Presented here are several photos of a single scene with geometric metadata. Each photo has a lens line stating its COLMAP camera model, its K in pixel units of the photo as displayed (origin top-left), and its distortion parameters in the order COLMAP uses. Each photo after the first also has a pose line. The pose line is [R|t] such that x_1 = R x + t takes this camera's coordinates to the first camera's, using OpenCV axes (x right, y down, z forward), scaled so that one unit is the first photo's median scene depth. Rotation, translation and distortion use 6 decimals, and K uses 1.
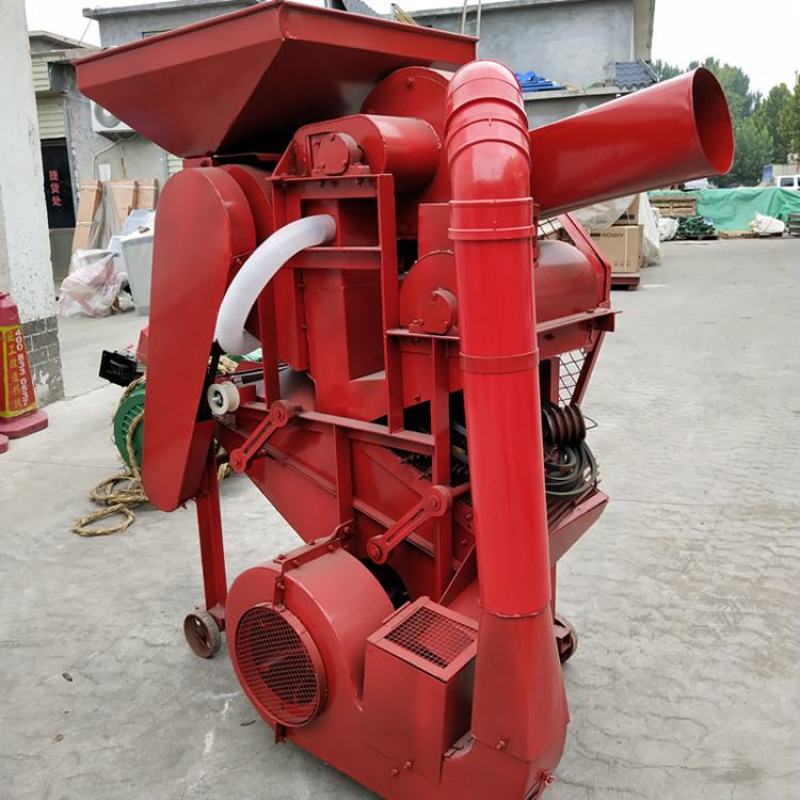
lens RADIAL K [[823.8, 0, 399.9], [0, 823.8, 393.2], [0, 0, 1]] dist [-0.005964, 0.033409]
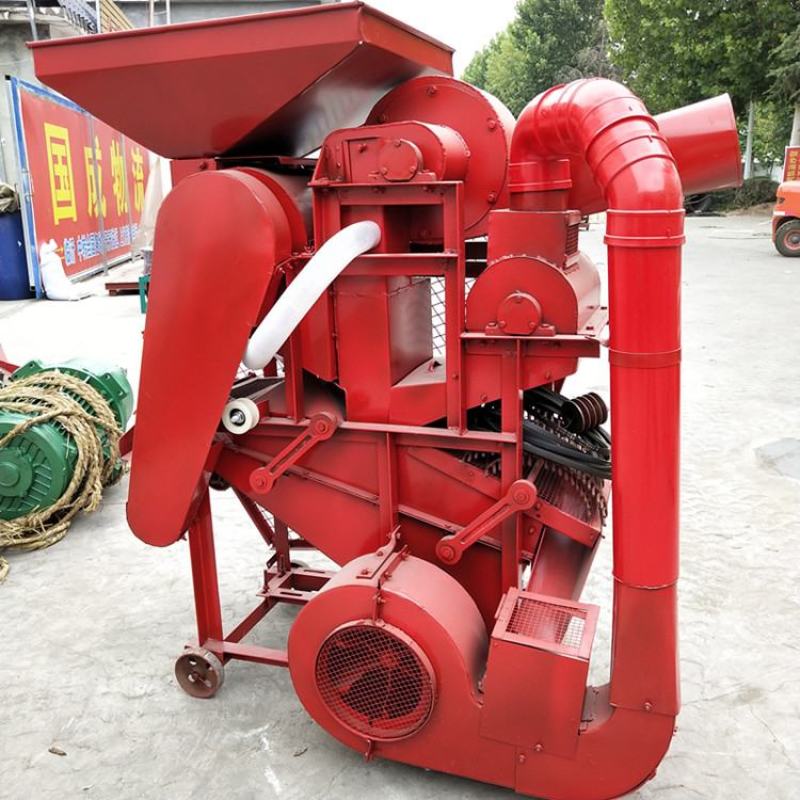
lens RADIAL K [[819.1, 0, 399.9], [0, 819.1, 390.3], [0, 0, 1]] dist [-0.000758, 0.016063]
pose [[0.933463, -0.075295, 0.350681, -0.416437], [0.075887, 0.997043, 0.012075, -0.023286], [-0.350553, 0.015340, 0.936417, 0.069800]]
